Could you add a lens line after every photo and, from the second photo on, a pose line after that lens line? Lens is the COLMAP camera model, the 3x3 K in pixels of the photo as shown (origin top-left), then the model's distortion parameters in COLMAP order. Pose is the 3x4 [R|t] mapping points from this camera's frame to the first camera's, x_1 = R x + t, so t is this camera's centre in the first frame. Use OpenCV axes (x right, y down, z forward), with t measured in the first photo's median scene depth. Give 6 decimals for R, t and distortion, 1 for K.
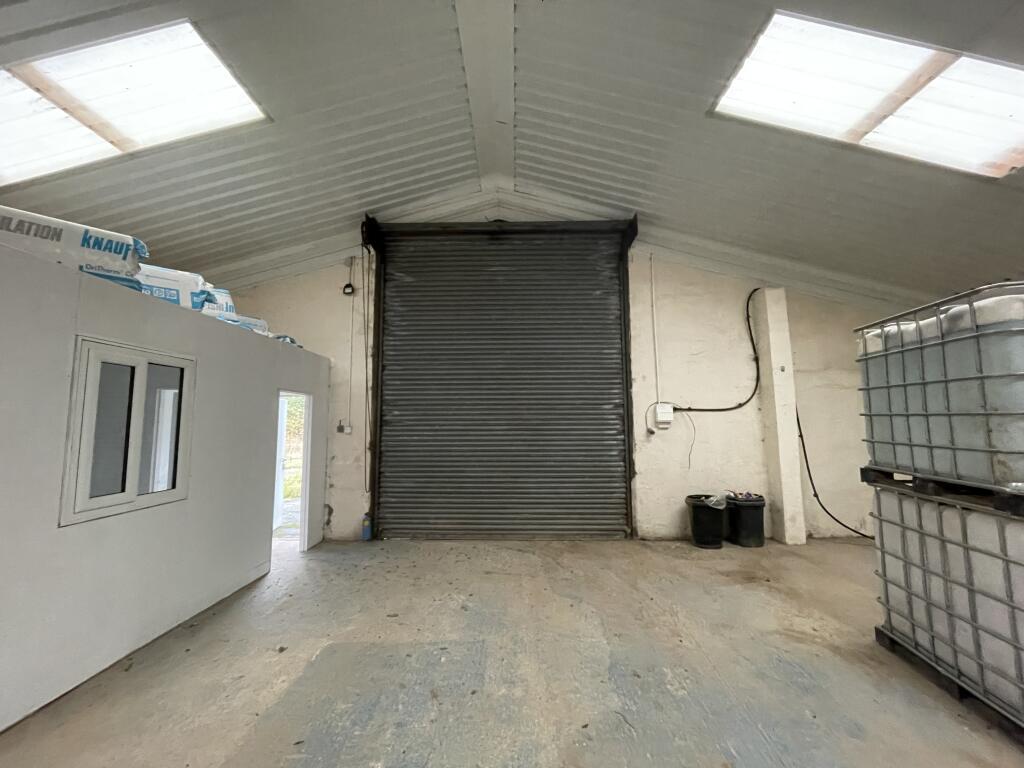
lens RADIAL K [[420.0, 0, 514.4], [0, 420.0, 382.1], [0, 0, 1]] dist [-0.004630, -0.001181]
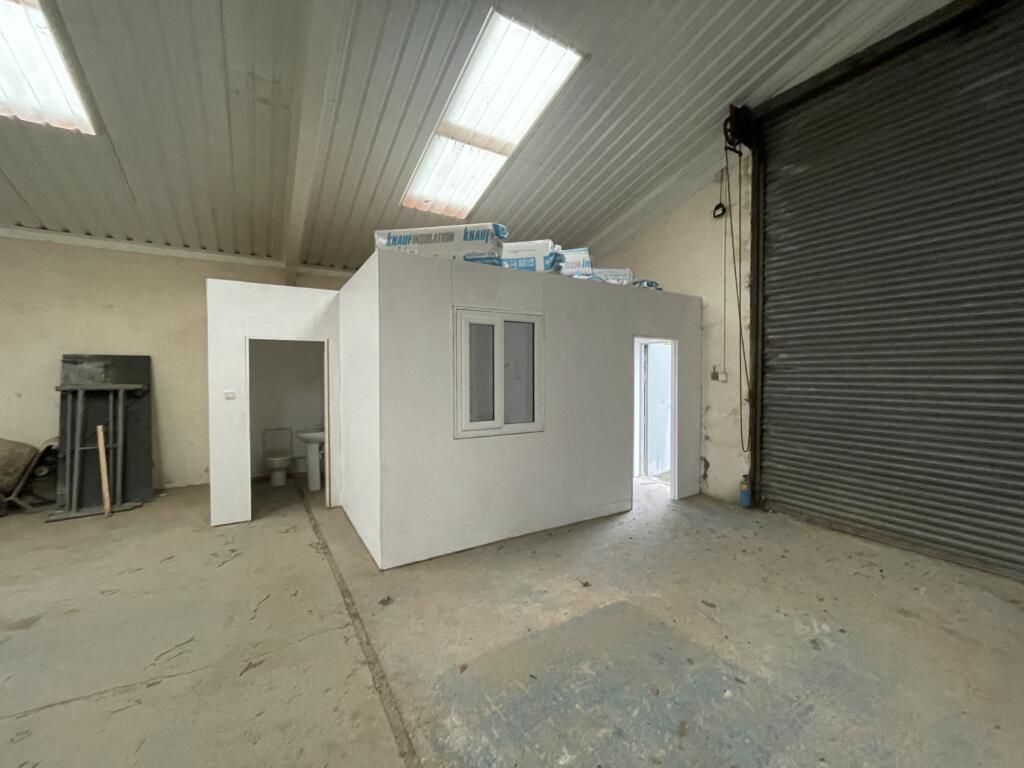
lens RADIAL K [[420.0, 0, 512.5], [0, 420.0, 382.9], [0, 0, 1]] dist [-0.004630, -0.001181]
pose [[0.520392, 0.029162, -0.853430, 0.118587], [0.080863, 0.993243, 0.083247, 0.018028], [0.850090, -0.112332, 0.514517, 0.185063]]
